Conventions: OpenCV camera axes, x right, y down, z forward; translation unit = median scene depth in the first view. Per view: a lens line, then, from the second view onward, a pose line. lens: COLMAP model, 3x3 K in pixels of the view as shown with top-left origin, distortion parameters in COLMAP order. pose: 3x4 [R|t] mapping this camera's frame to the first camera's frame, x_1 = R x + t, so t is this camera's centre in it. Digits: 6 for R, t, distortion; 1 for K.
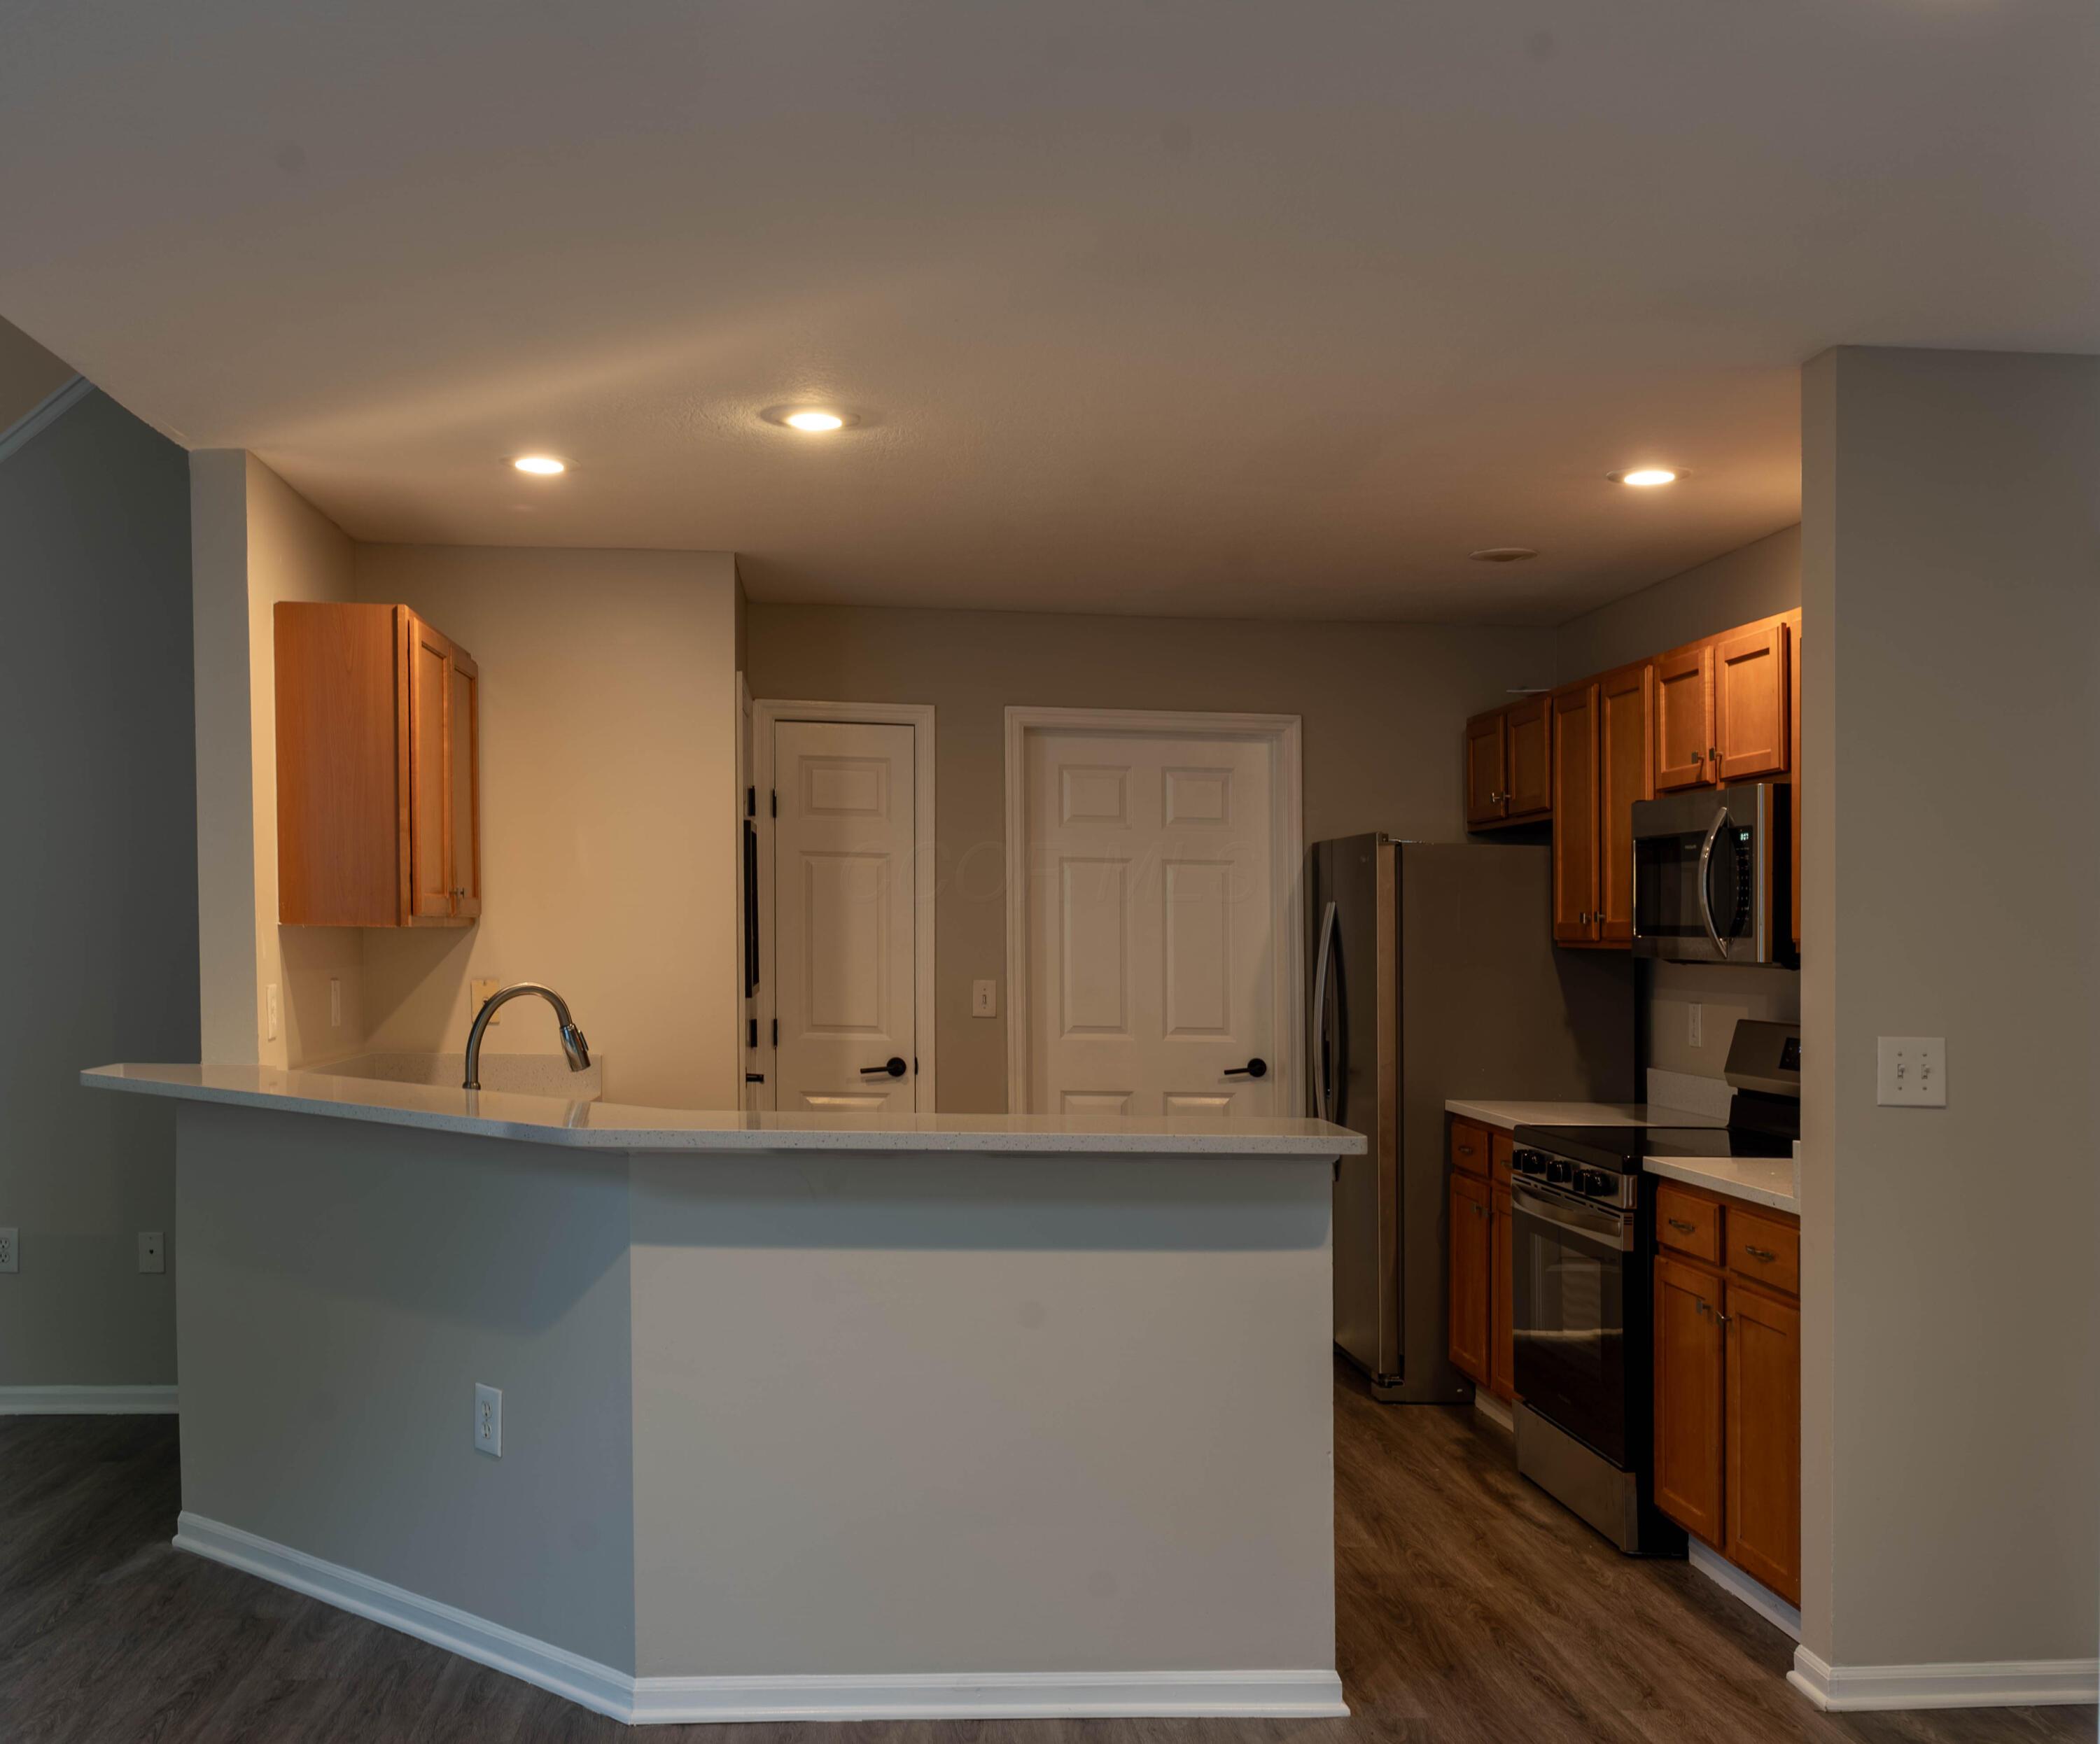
lens RADIAL K [[2083.9, 0, 947.4], [0, 2083.9, 1064.4], [0, 0, 1]] dist [-0.008425, -0.002497]
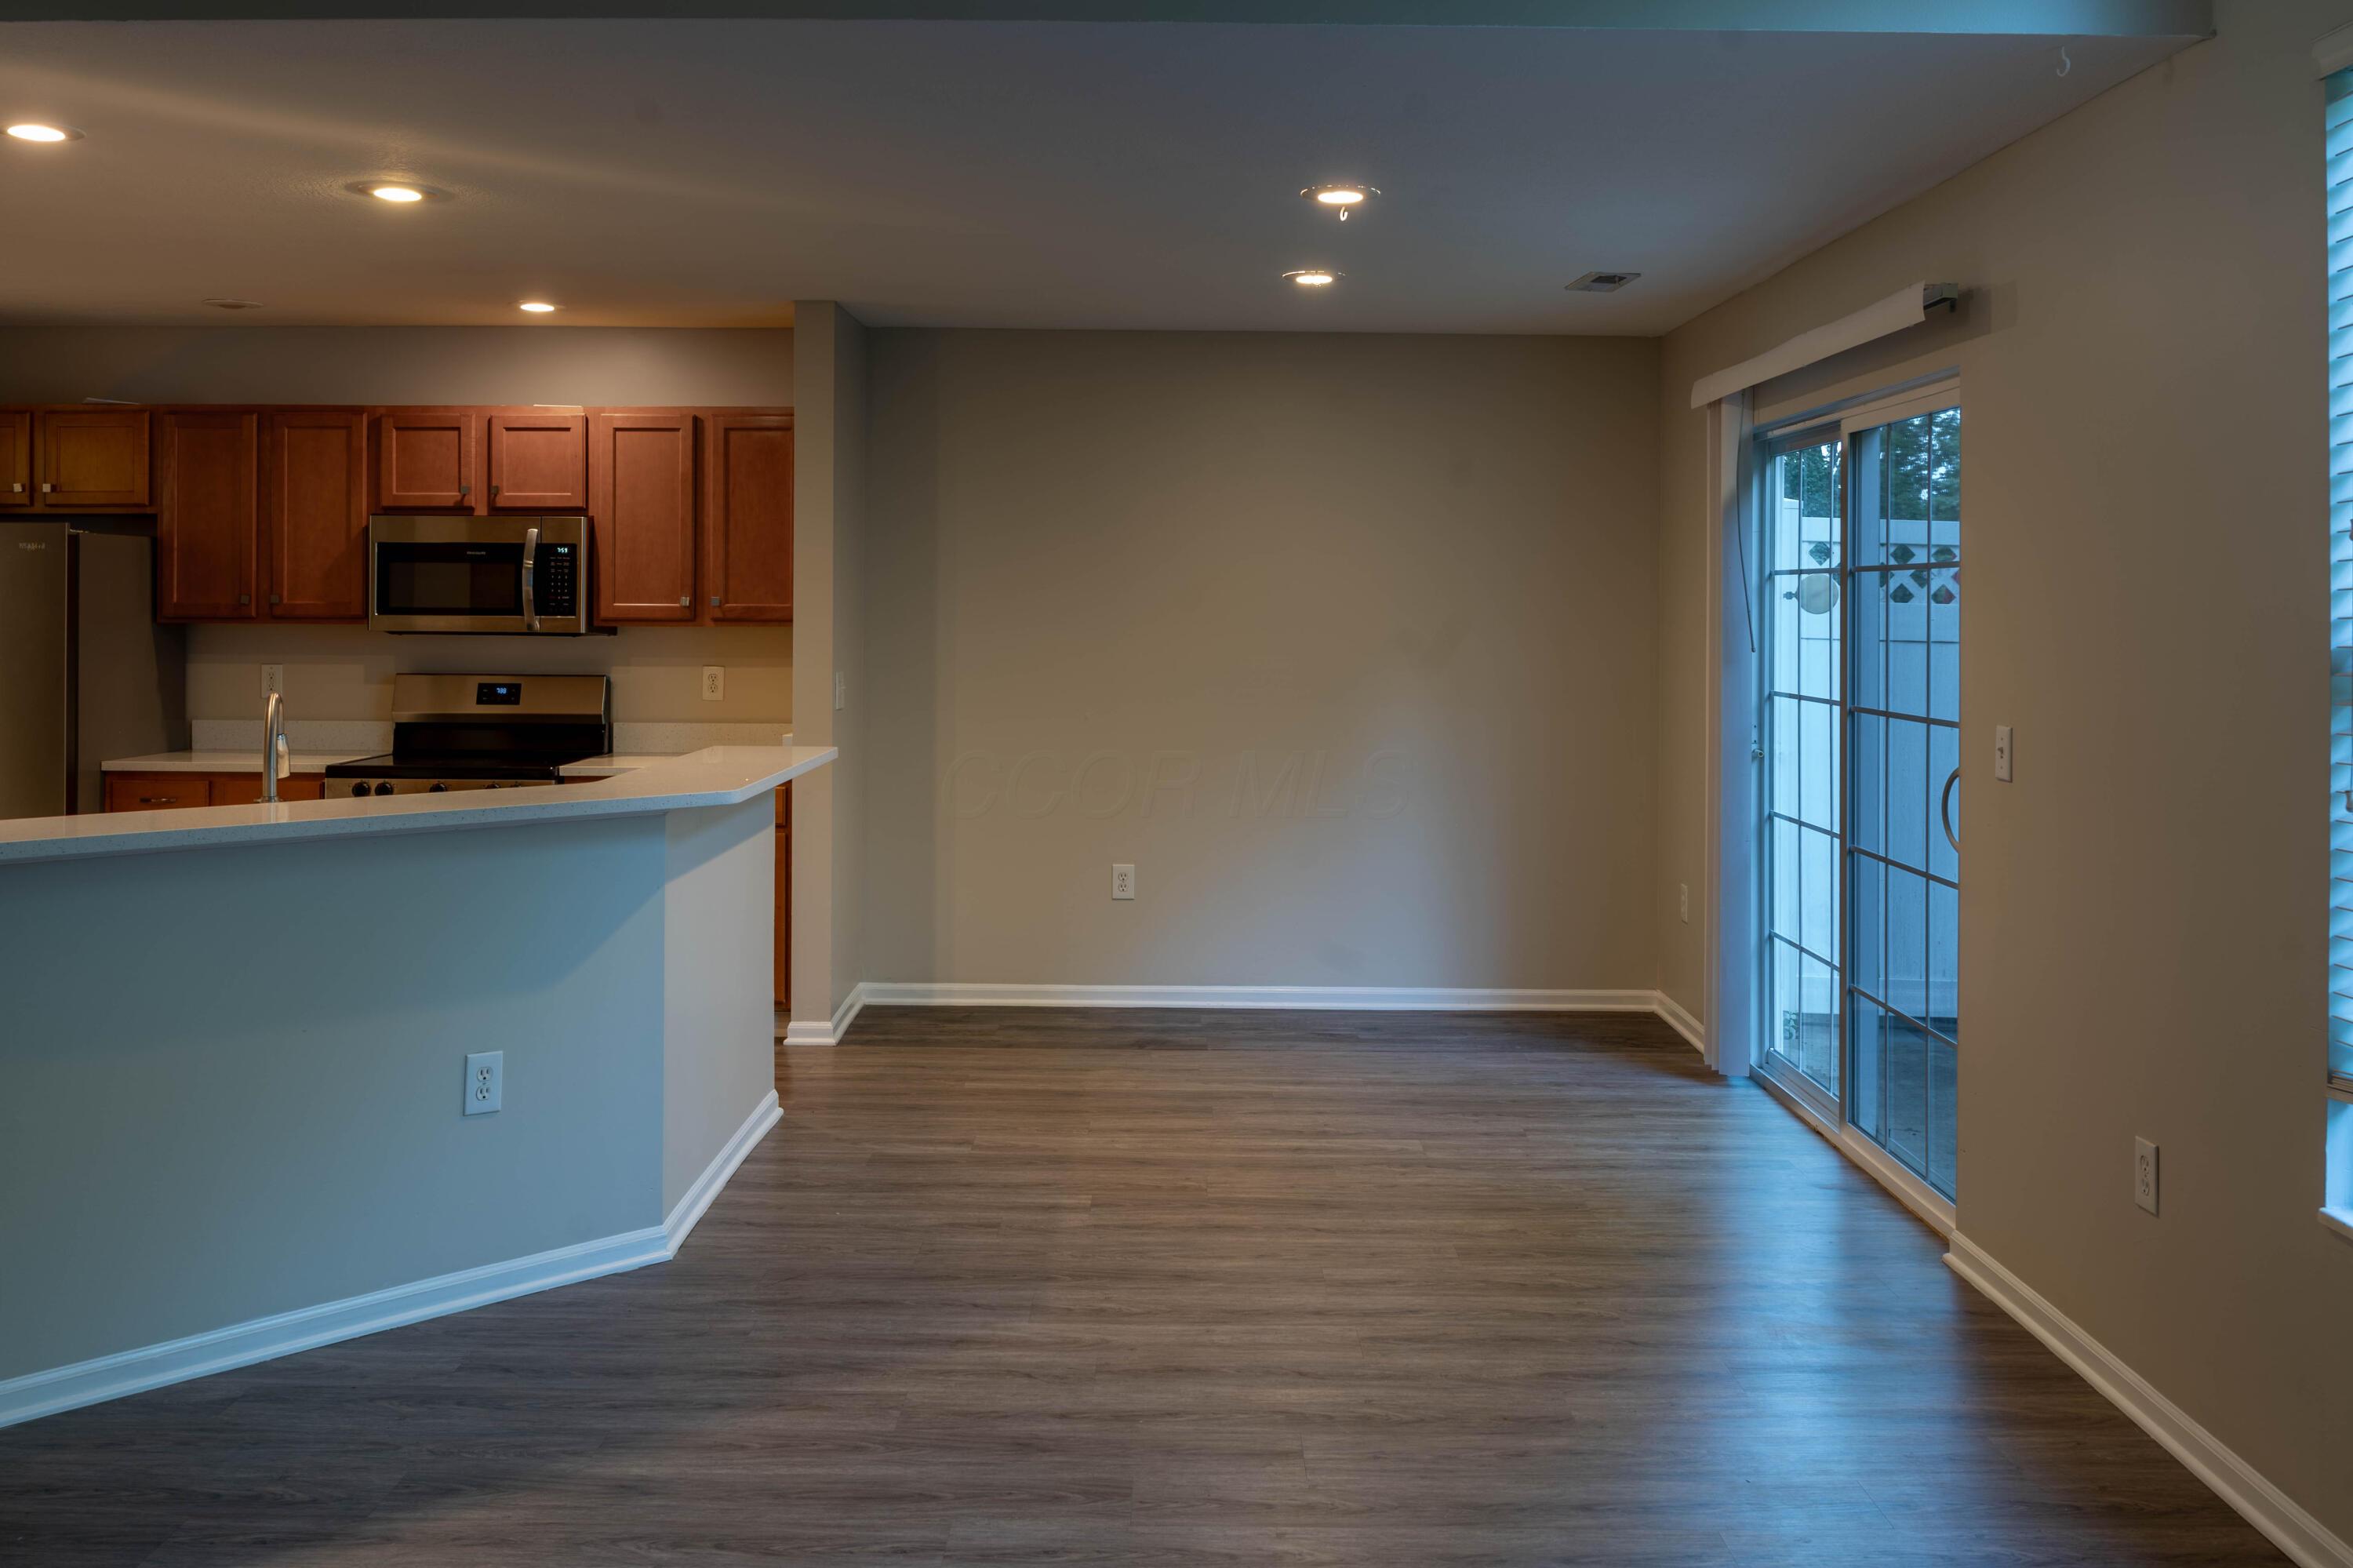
lens RADIAL K [[2055.9, 0, 1184.8], [0, 2055.9, 559.3], [0, 0, 1]] dist [-0.011284, -0.011480]
pose [[0.073174, 0.001900, 0.997317, -1.138725], [0.059064, 0.998235, -0.006235, -0.070663], [-0.995569, 0.059362, 0.072933, 0.465692]]
